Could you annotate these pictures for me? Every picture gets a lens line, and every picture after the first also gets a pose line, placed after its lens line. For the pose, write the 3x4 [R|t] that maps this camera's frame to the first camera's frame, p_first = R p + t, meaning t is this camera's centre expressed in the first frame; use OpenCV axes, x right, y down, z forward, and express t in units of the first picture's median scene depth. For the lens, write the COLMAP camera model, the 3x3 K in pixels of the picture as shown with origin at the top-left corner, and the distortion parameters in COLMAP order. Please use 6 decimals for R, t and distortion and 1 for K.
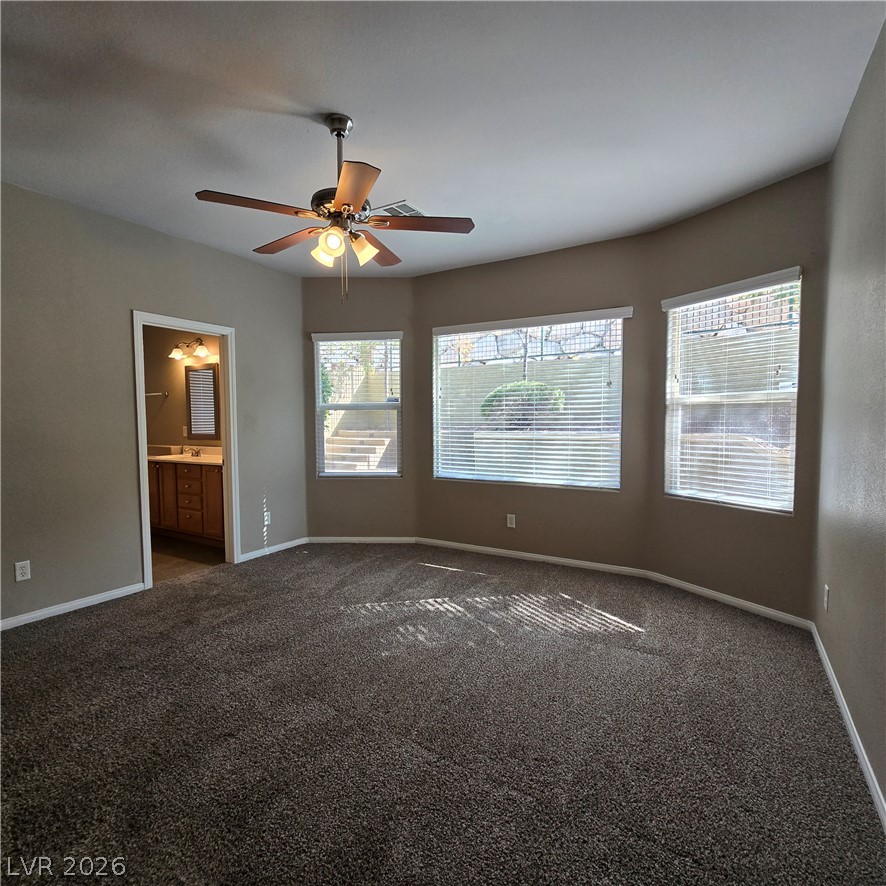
lens RADIAL K [[484.3, 0, 438.3], [0, 484.3, 446.3], [0, 0, 1]] dist [-0.005117, -0.000506]
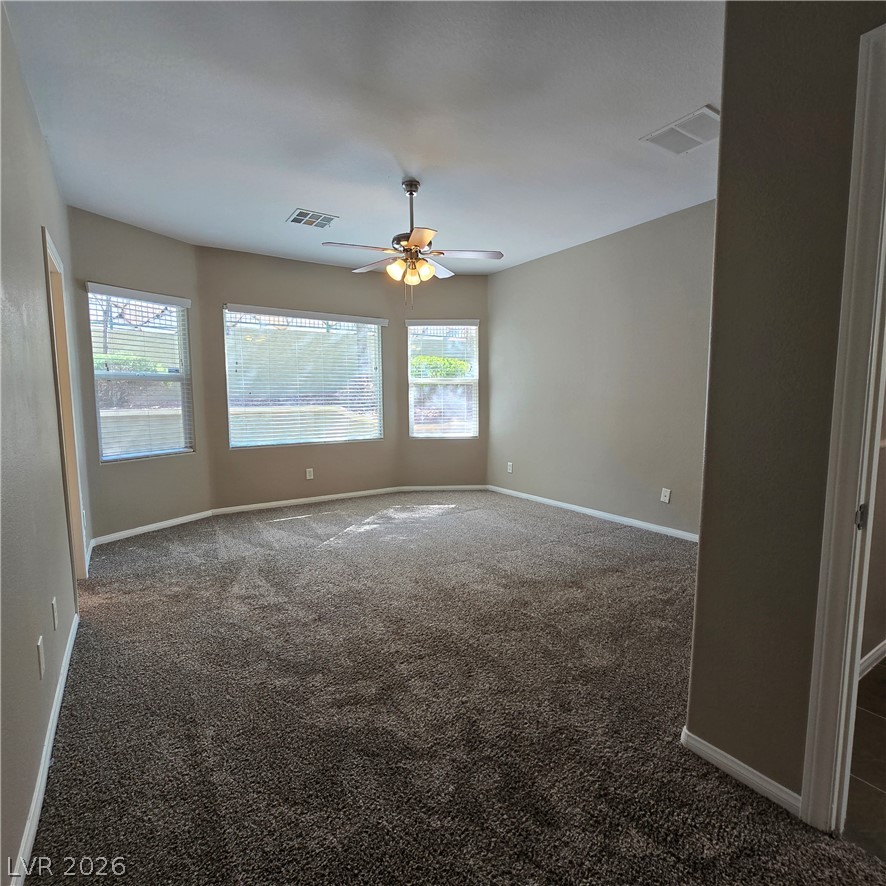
lens RADIAL K [[484.3, 0, 436.7], [0, 484.3, 443.5], [0, 0, 1]] dist [-0.005117, -0.000506]
pose [[0.429881, -0.085331, 0.898844, -0.957713], [0.052435, 0.996203, 0.069496, 0.007994], [-0.901362, 0.017256, 0.432723, 0.190663]]
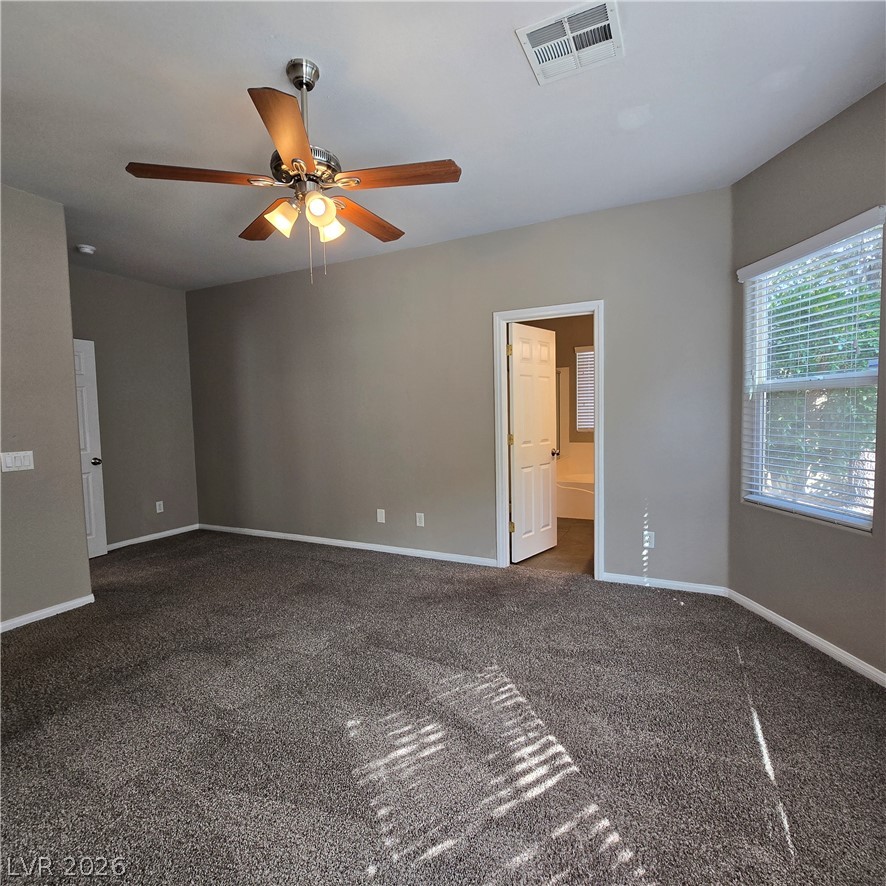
lens RADIAL K [[484.3, 0, 442.6], [0, 484.3, 443.2], [0, 0, 1]] dist [-0.005117, -0.000506]
pose [[0.078891, 0.060069, -0.995072, 0.437730], [-0.027985, 0.997923, 0.058022, -0.043339], [0.996490, 0.023269, 0.080408, 0.733673]]
